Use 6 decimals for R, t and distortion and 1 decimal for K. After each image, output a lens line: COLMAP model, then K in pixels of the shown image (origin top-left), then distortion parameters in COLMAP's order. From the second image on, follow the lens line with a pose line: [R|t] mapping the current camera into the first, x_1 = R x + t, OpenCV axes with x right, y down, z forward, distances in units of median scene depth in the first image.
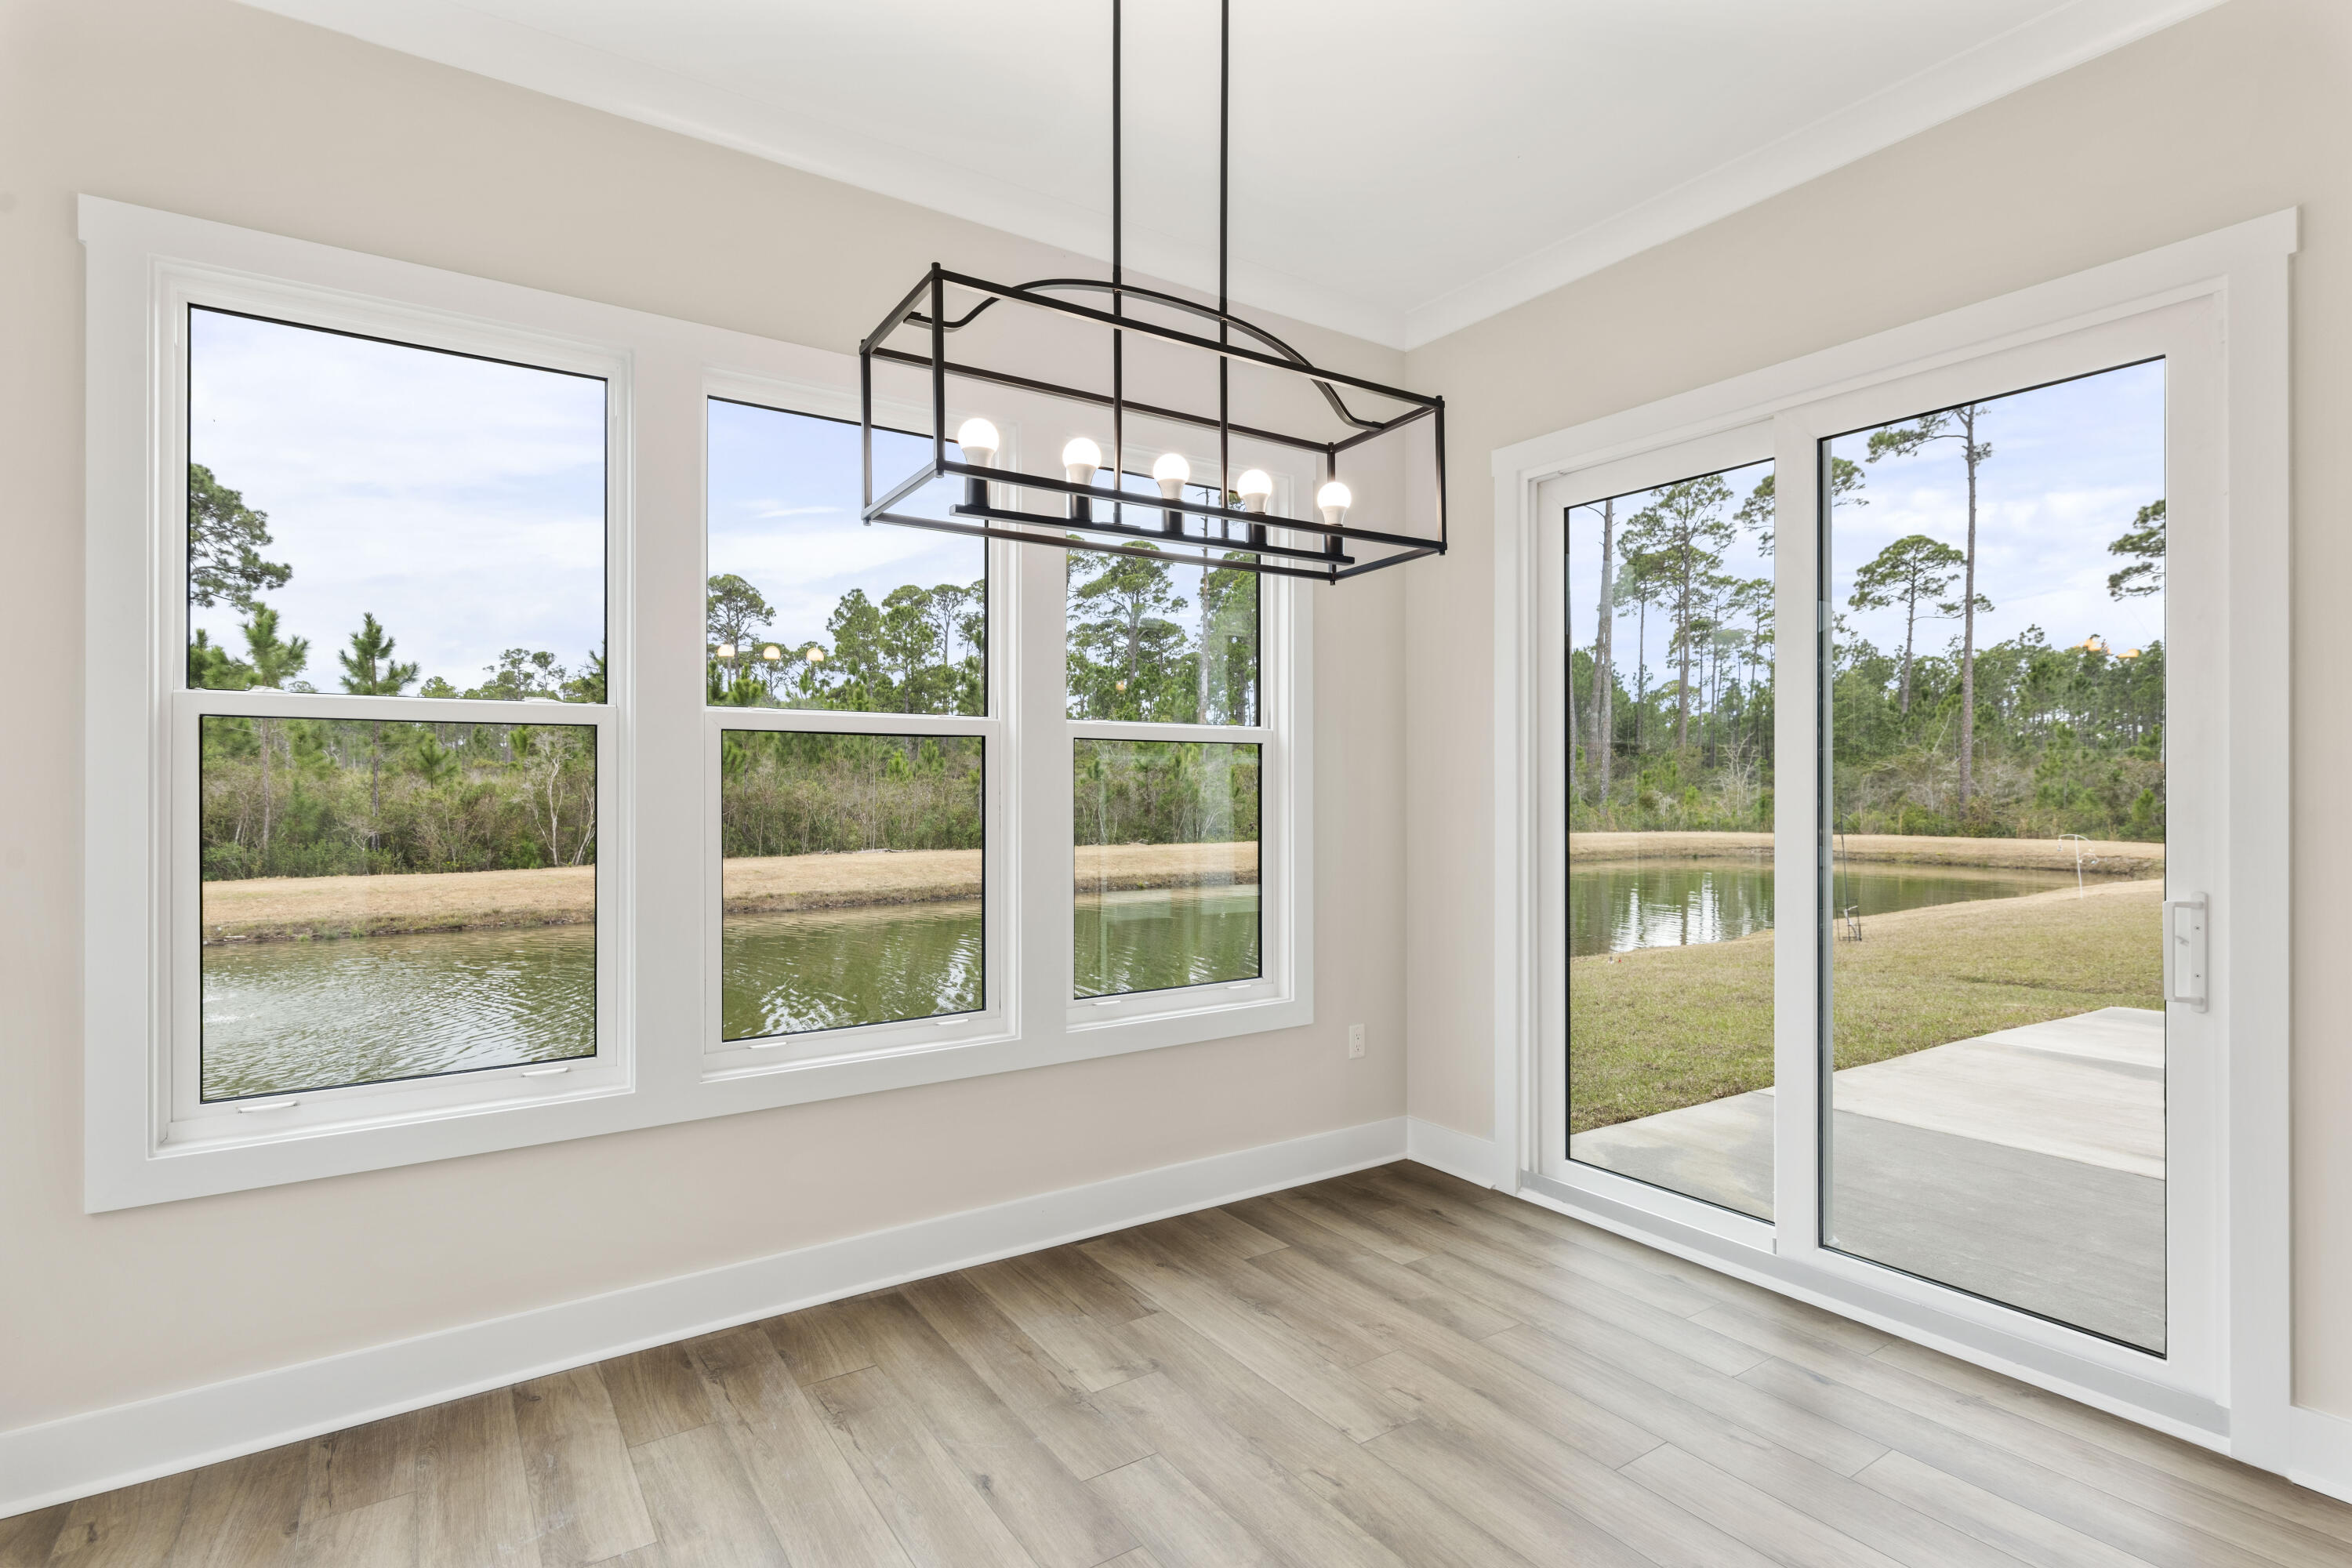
lens RADIAL K [[1148.9, 0, 1176.0], [0, 1148.9, 784.0], [0, 0, 1]] dist [0.000469, 0.000020]
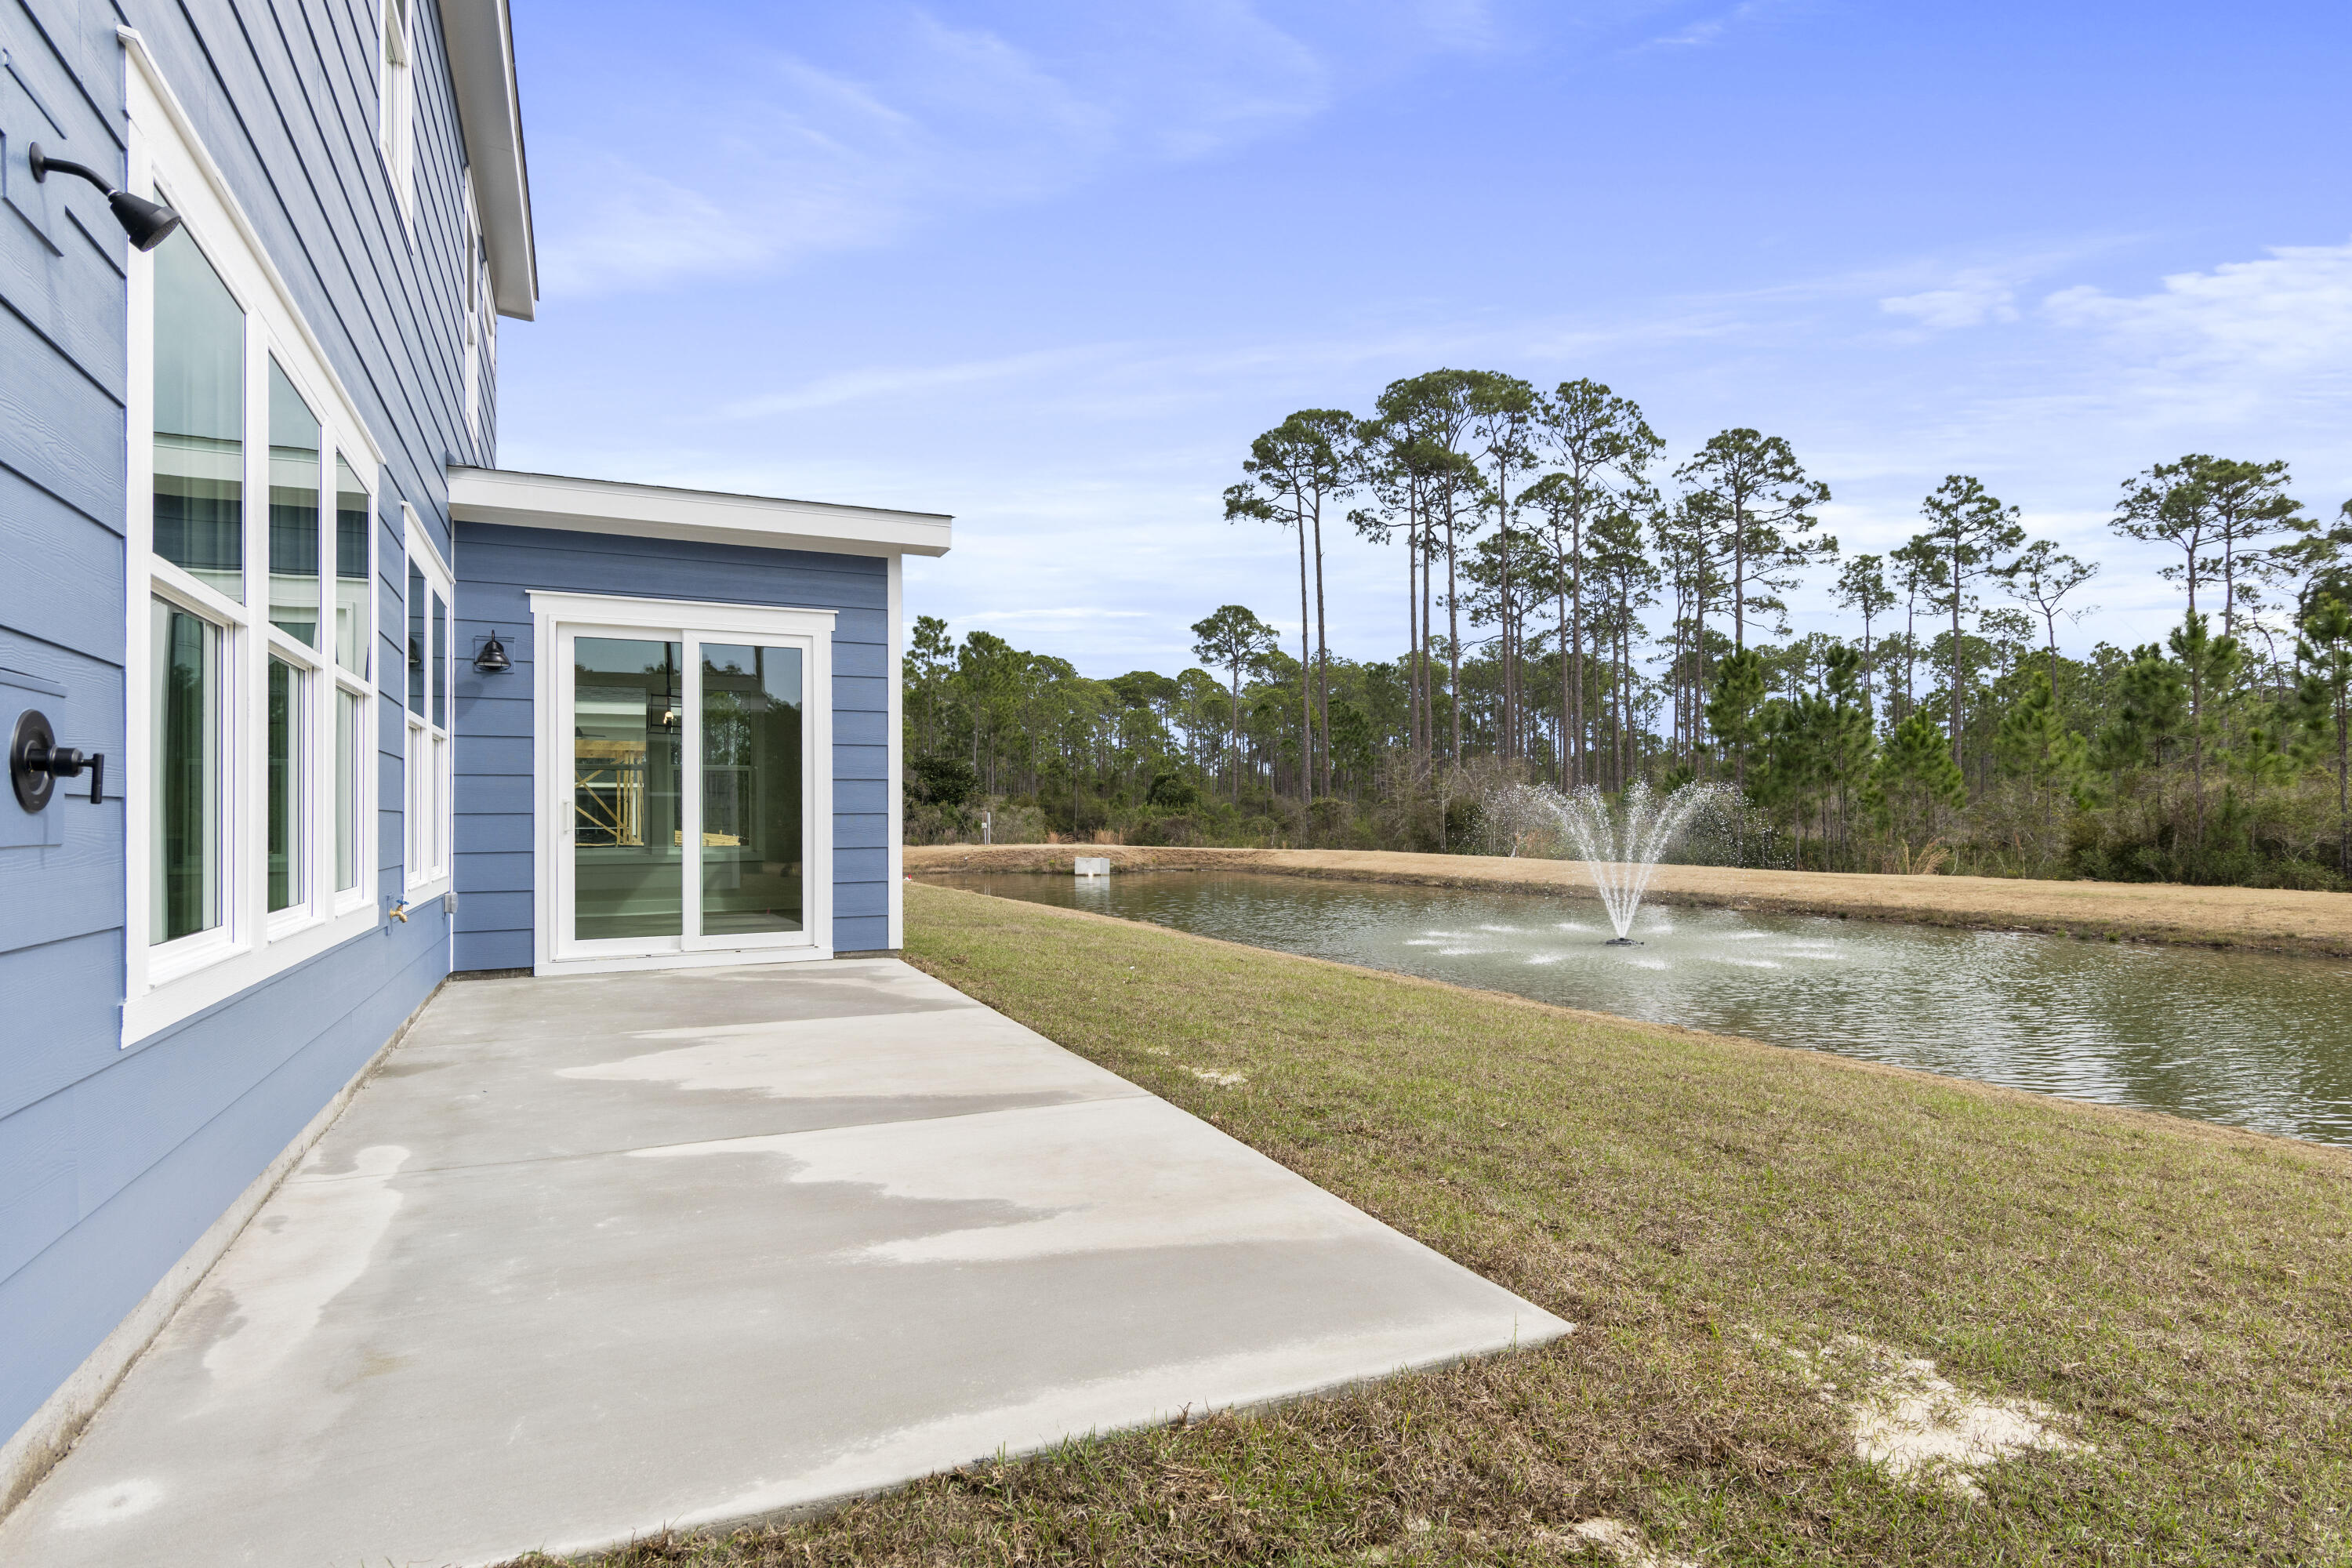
lens RADIAL K [[1203.1, 0, 1176.0], [0, 1203.1, 784.0], [0, 0, 1]] dist [0.000587, 0.000261]
pose [[-0.147875, -0.023013, -0.988738, 0.115902], [0.008384, 0.999664, -0.024521, 0.003991], [0.988971, -0.011915, -0.147632, 0.090259]]
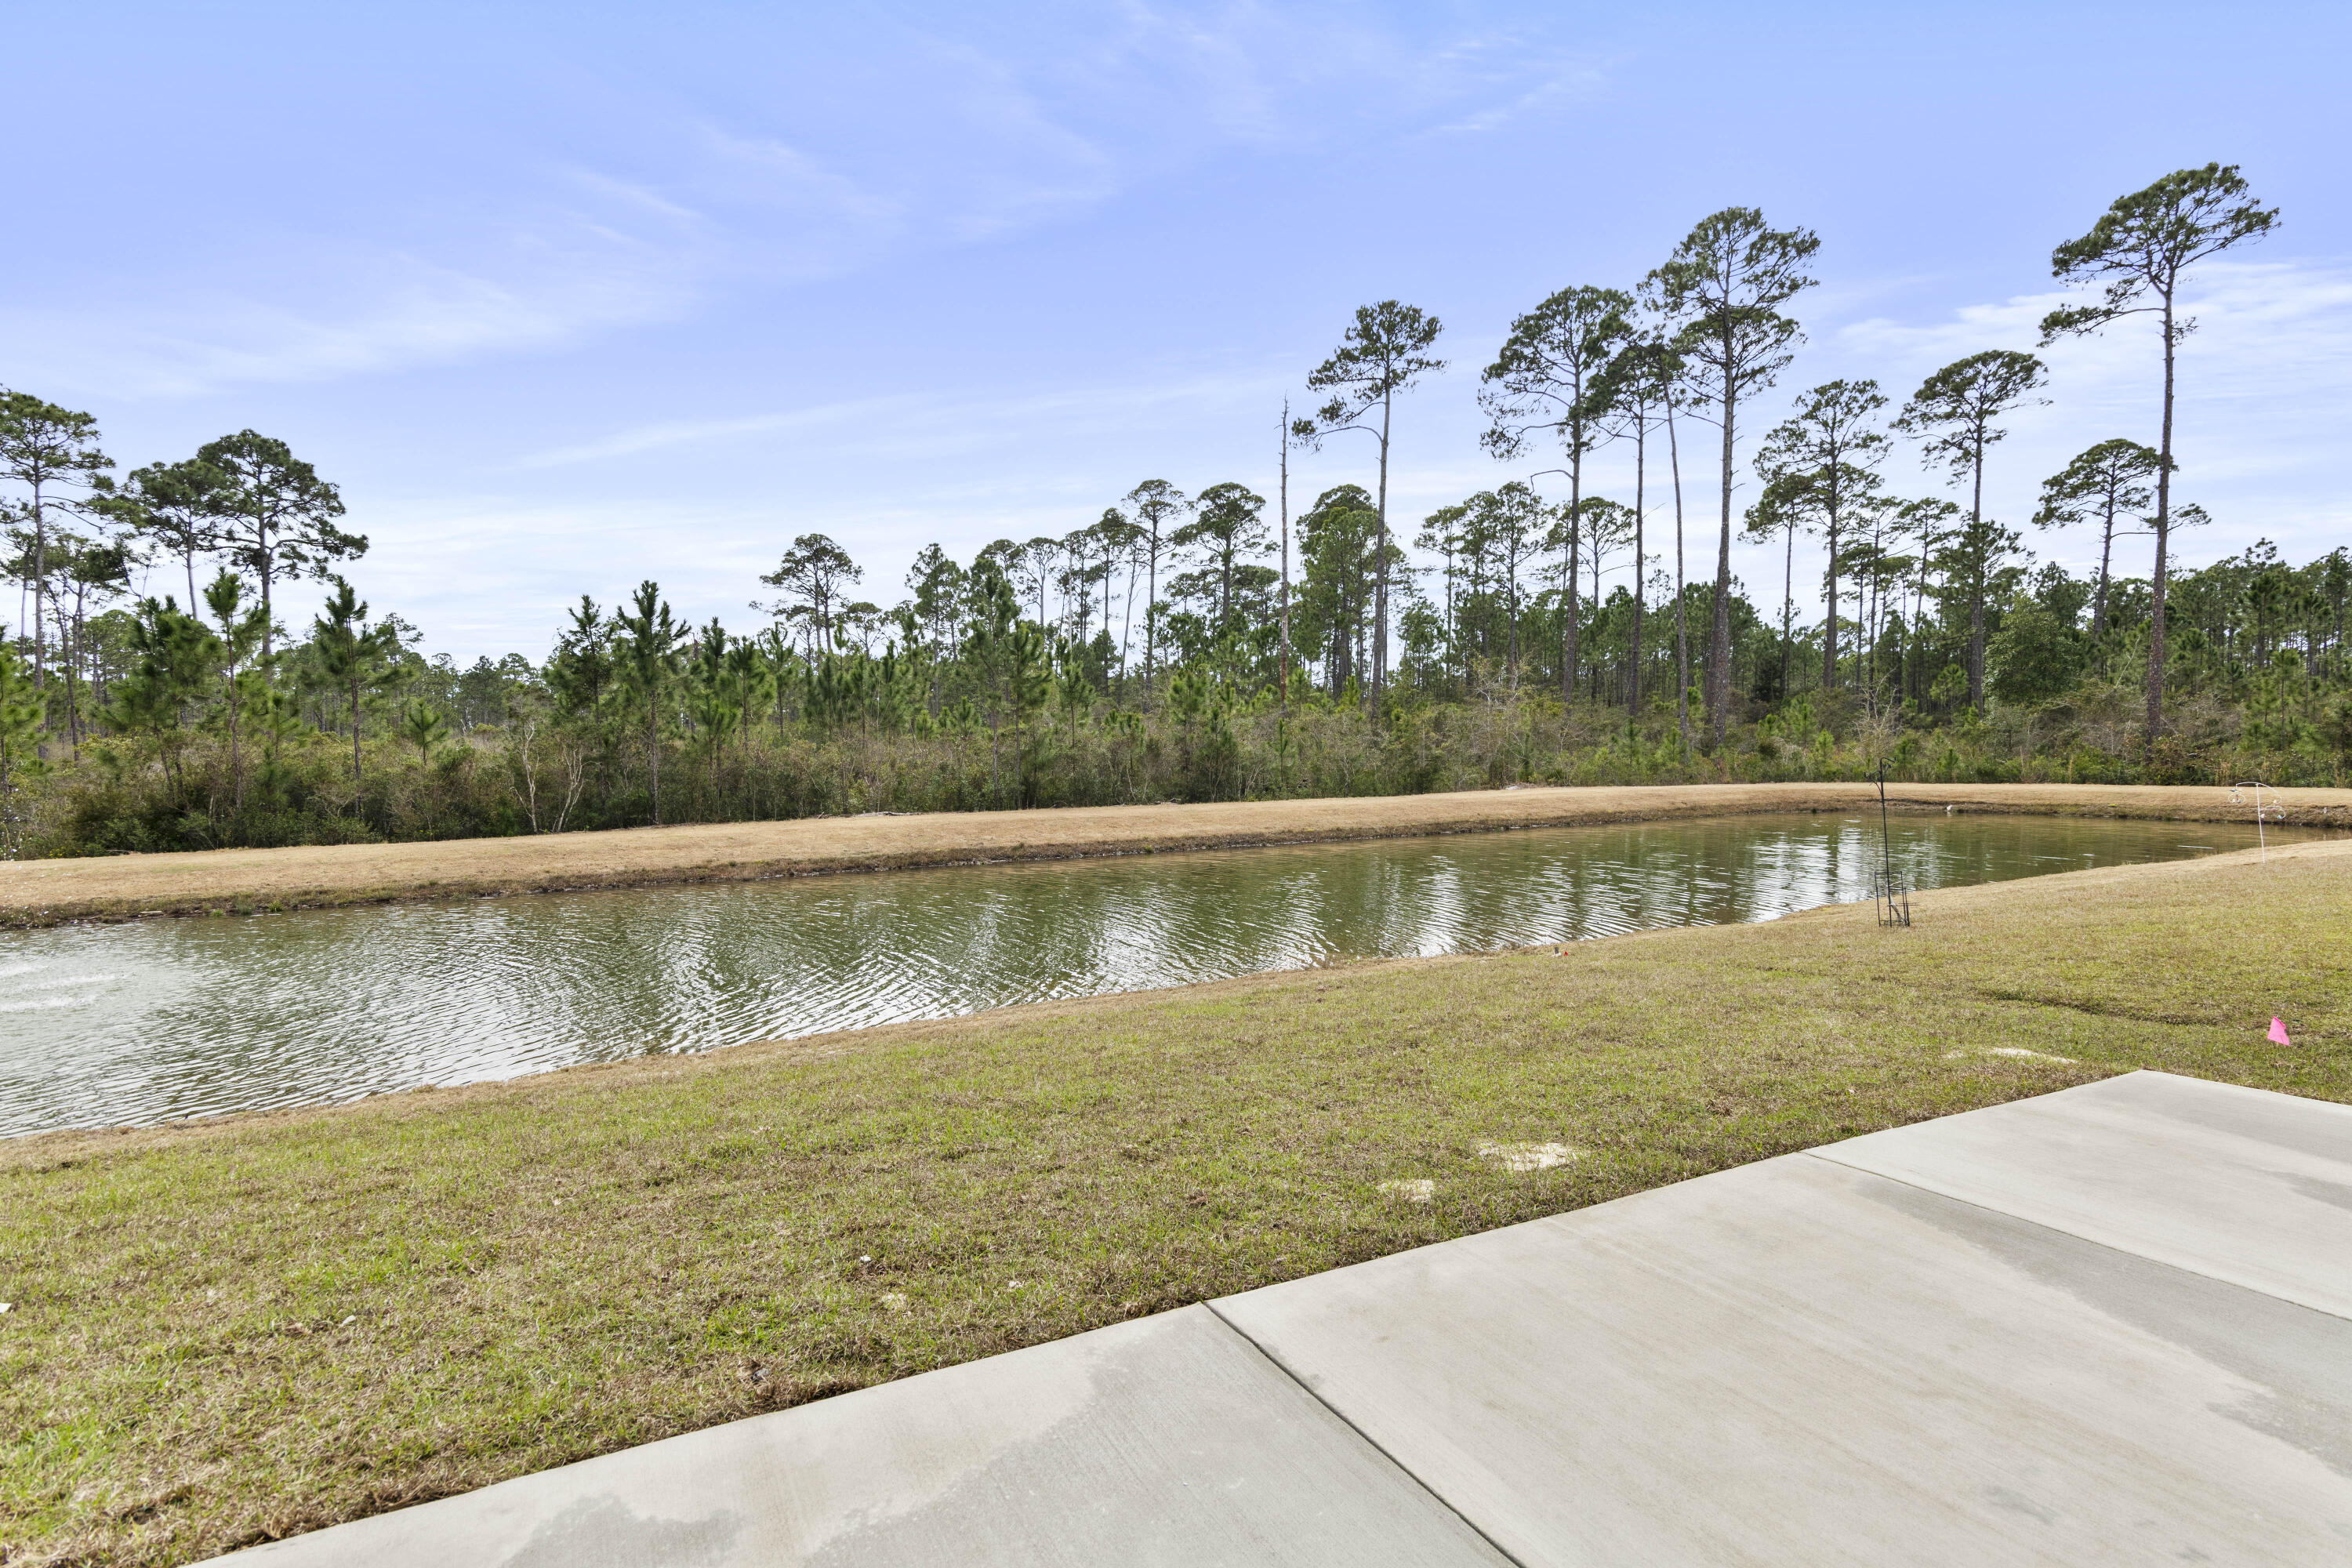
lens RADIAL K [[1166.1, 0, 1178.9], [0, 1166.1, 792.0], [0, 0, 1]] dist [0.003019, 0.000477]
pose [[0.993808, -0.010886, -0.110579, 0.036279], [0.015863, 0.998896, 0.044222, 0.000751], [0.109976, -0.045703, 0.992883, 0.031837]]
